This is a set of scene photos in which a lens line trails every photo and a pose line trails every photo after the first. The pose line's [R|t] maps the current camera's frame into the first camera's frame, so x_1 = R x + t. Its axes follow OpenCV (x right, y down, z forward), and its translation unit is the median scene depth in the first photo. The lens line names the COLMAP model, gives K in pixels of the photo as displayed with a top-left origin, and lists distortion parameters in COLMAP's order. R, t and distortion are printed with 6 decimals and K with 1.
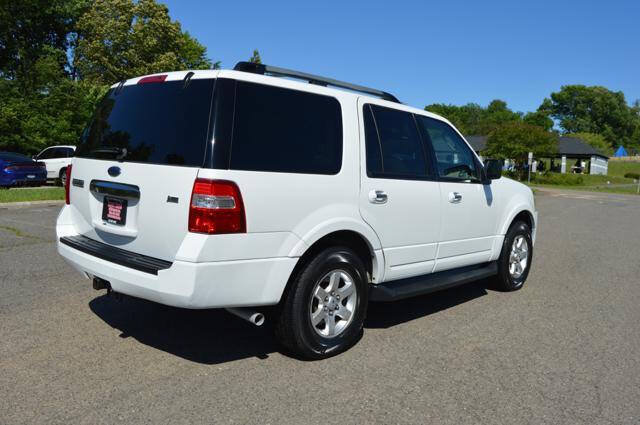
lens RADIAL K [[561.0, 0, 320.0], [0, 561.0, 212.5], [0, 0, 1]] dist [-0.067323, 0.011313]
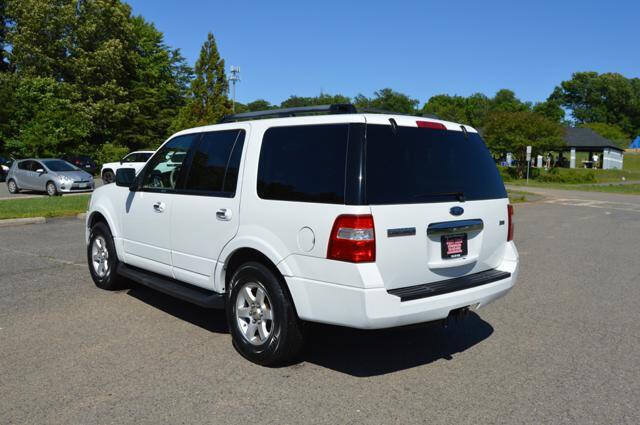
lens RADIAL K [[582.4, 0, 320.0], [0, 582.4, 212.5], [0, 0, 1]] dist [-0.062870, -0.000464]
pose [[0.999817, -0.016099, -0.010349, 0.060692], [0.016123, 0.999867, 0.002302, -0.012666], [0.010310, -0.002469, 0.999944, 0.105664]]
